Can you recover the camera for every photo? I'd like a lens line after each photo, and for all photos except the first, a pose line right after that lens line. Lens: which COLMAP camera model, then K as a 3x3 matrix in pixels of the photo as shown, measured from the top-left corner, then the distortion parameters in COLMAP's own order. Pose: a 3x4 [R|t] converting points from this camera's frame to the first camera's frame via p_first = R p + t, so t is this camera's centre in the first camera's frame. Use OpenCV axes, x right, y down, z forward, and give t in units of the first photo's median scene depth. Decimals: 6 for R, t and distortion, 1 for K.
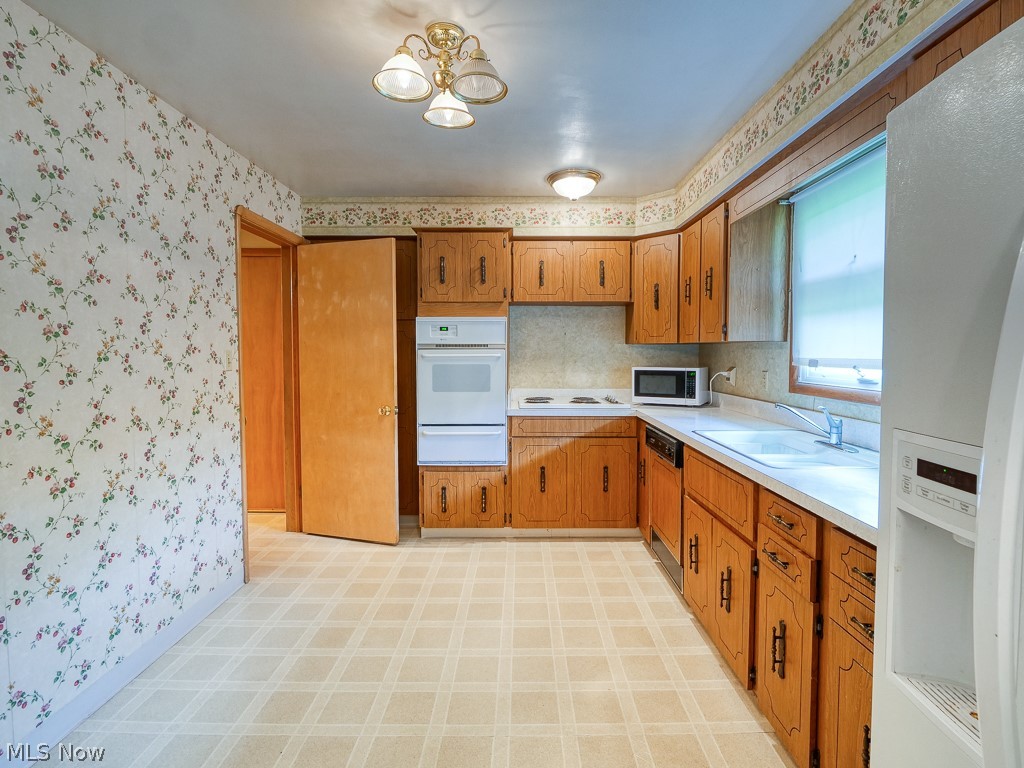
lens RADIAL K [[506.2, 0, 518.2], [0, 506.2, 371.0], [0, 0, 1]] dist [-0.006293, -0.002232]
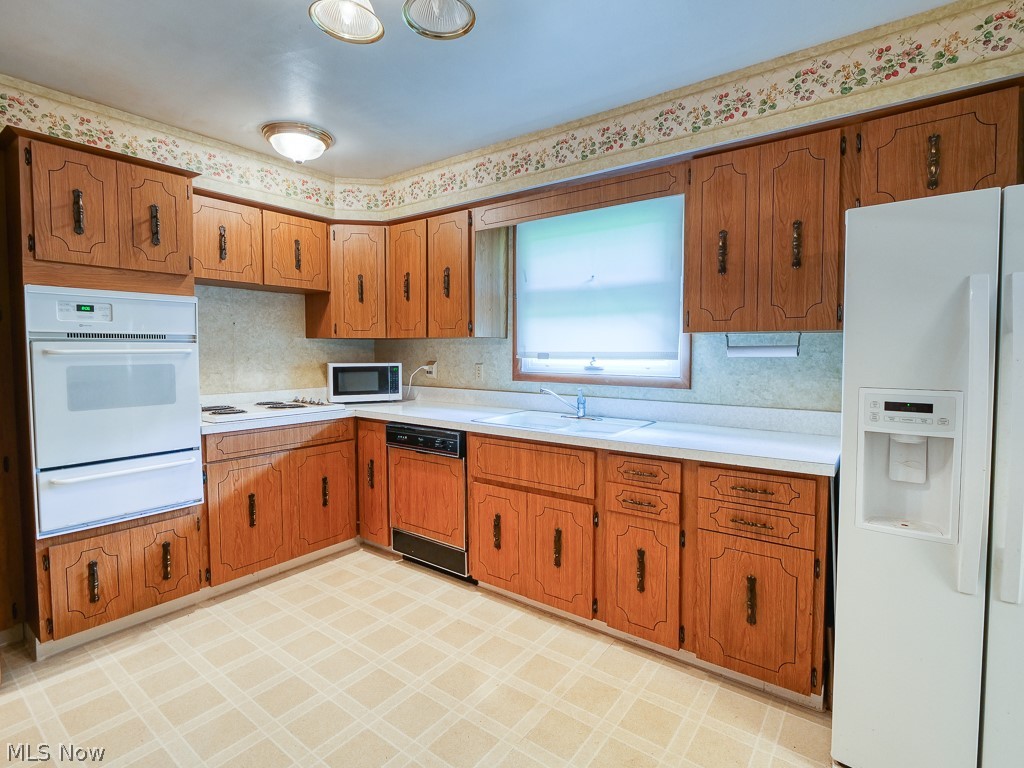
lens RADIAL K [[506.2, 0, 518.2], [0, 506.2, 371.0], [0, 0, 1]] dist [-0.006293, -0.002232]
pose [[0.594588, -0.033919, 0.803315, -0.324744], [0.028861, 0.999366, 0.020835, -0.004095], [-0.803513, 0.010796, 0.595190, 0.207589]]
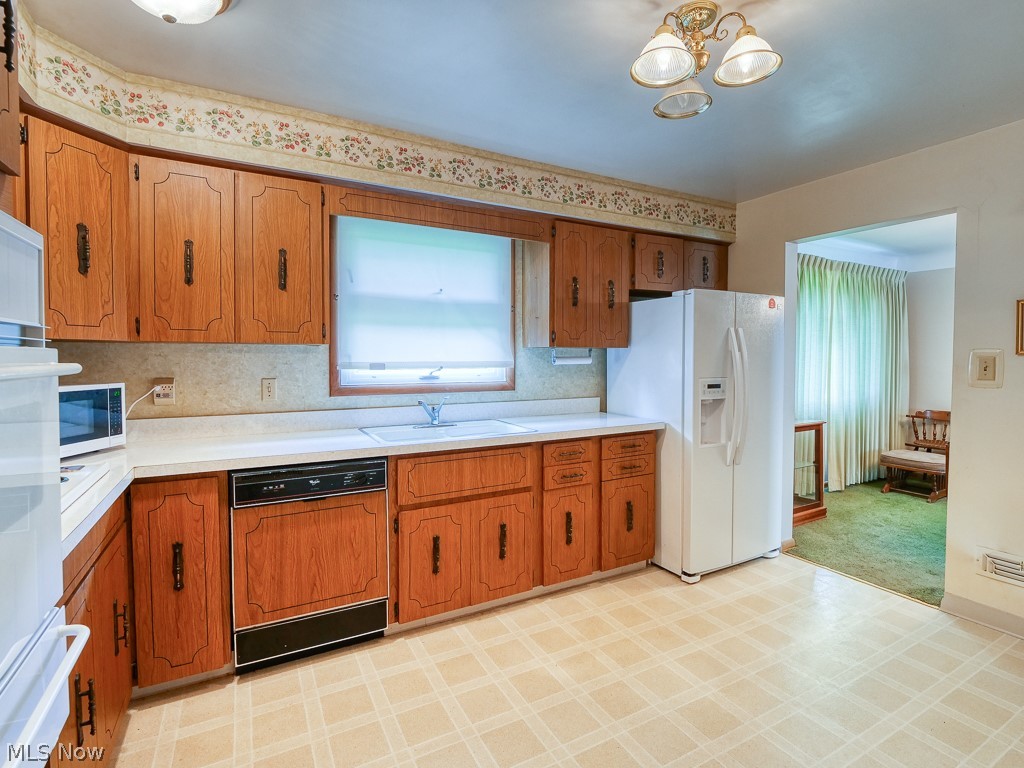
lens RADIAL K [[506.2, 0, 518.2], [0, 506.2, 371.0], [0, 0, 1]] dist [-0.006293, -0.002232]
pose [[-0.486912, -0.023474, 0.873136, -0.406971], [0.031563, 0.998513, 0.044446, -0.032092], [-0.872881, 0.049200, -0.485447, 0.888912]]
